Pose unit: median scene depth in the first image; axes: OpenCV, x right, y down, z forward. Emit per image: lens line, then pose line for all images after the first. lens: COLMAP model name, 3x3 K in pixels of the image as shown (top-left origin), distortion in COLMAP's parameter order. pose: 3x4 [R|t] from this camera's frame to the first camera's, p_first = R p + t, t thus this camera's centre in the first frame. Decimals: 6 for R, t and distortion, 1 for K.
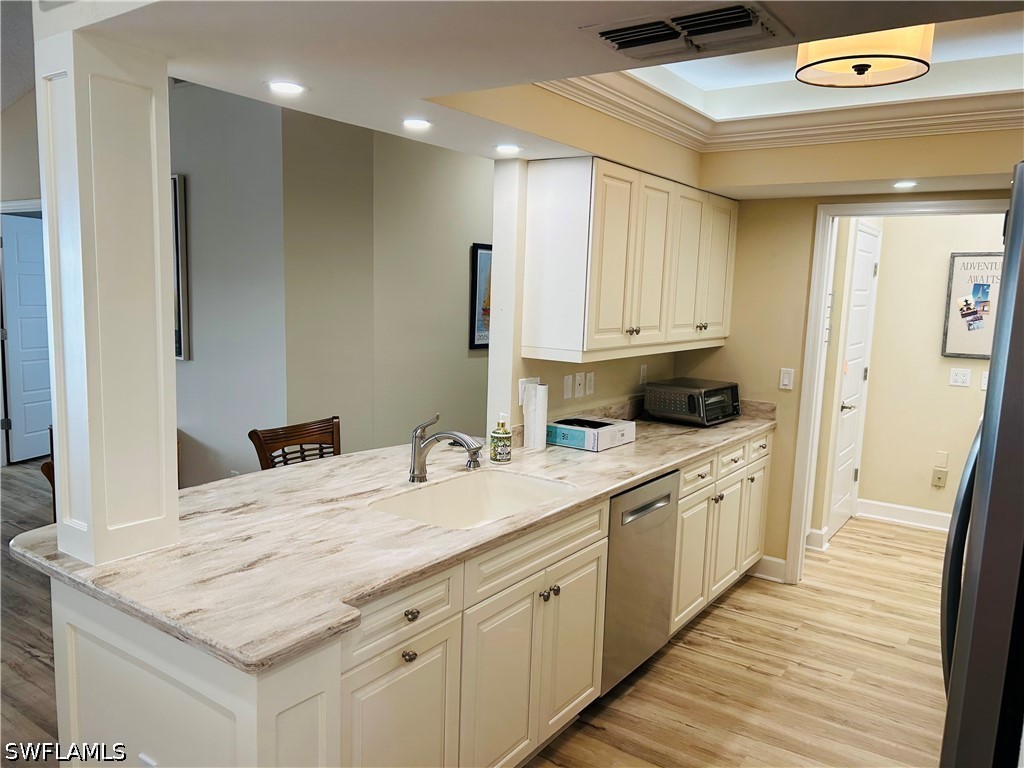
lens RADIAL K [[777.5, 0, 497.1], [0, 777.5, 365.1], [0, 0, 1]] dist [0.060110, -0.063587]
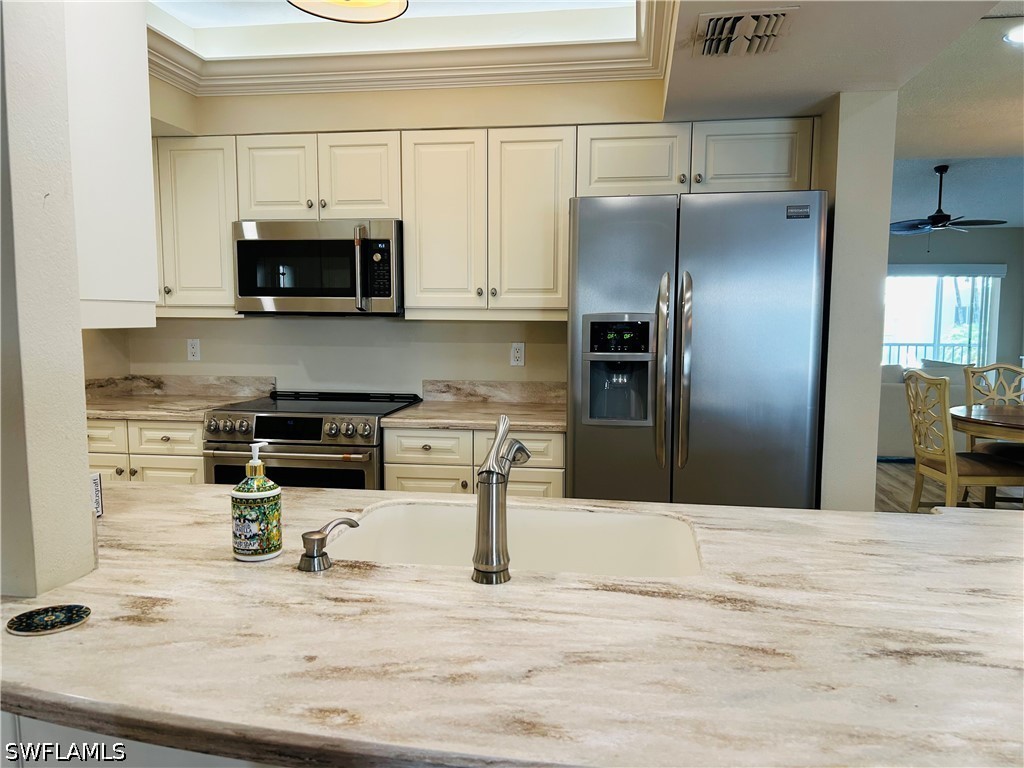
lens RADIAL K [[777.5, 0, 511.0], [0, 777.5, 392.6], [0, 0, 1]] dist [0.060110, -0.063587]
pose [[-0.457881, -0.126579, 0.879956, -0.592916], [0.068573, 0.981834, 0.176916, -0.049425], [-0.886365, 0.141348, -0.440884, 1.390950]]
